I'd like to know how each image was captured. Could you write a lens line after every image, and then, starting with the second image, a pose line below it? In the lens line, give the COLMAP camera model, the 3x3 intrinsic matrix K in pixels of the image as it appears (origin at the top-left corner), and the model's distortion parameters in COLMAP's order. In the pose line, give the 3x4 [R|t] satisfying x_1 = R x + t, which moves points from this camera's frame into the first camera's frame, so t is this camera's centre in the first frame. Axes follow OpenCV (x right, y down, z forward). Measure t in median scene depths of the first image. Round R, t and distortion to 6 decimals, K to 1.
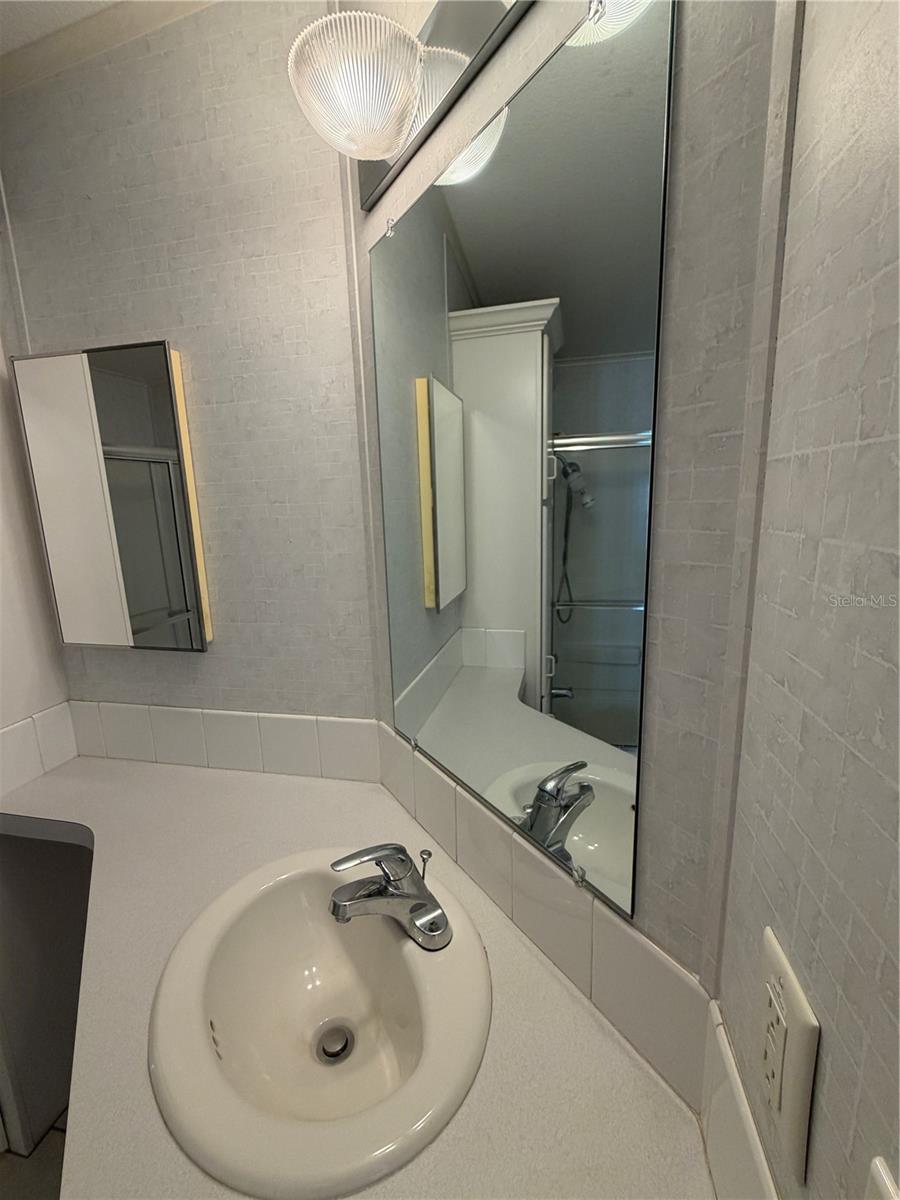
lens RADIAL K [[508.2, 0, 453.2], [0, 508.2, 603.4], [0, 0, 1]] dist [0.000765, -0.000679]
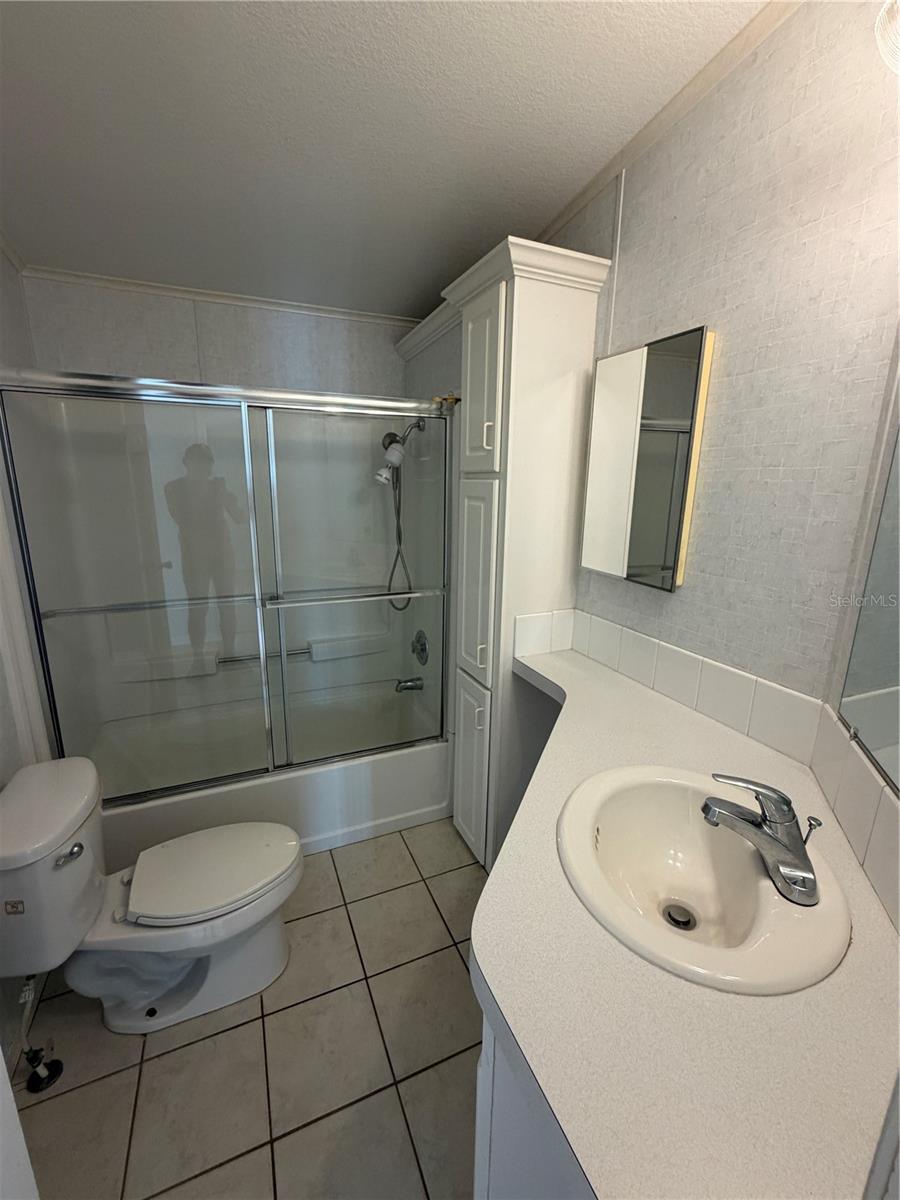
lens RADIAL K [[499.9, 0, 450.0], [0, 499.9, 600.0], [0, 0, 1]] dist [0.000214, -0.000467]
pose [[0.581954, 0.227857, -0.780648, 0.133506], [-0.187174, 0.971702, 0.144089, 0.043888], [0.791389, 0.062264, 0.608134, -0.128254]]
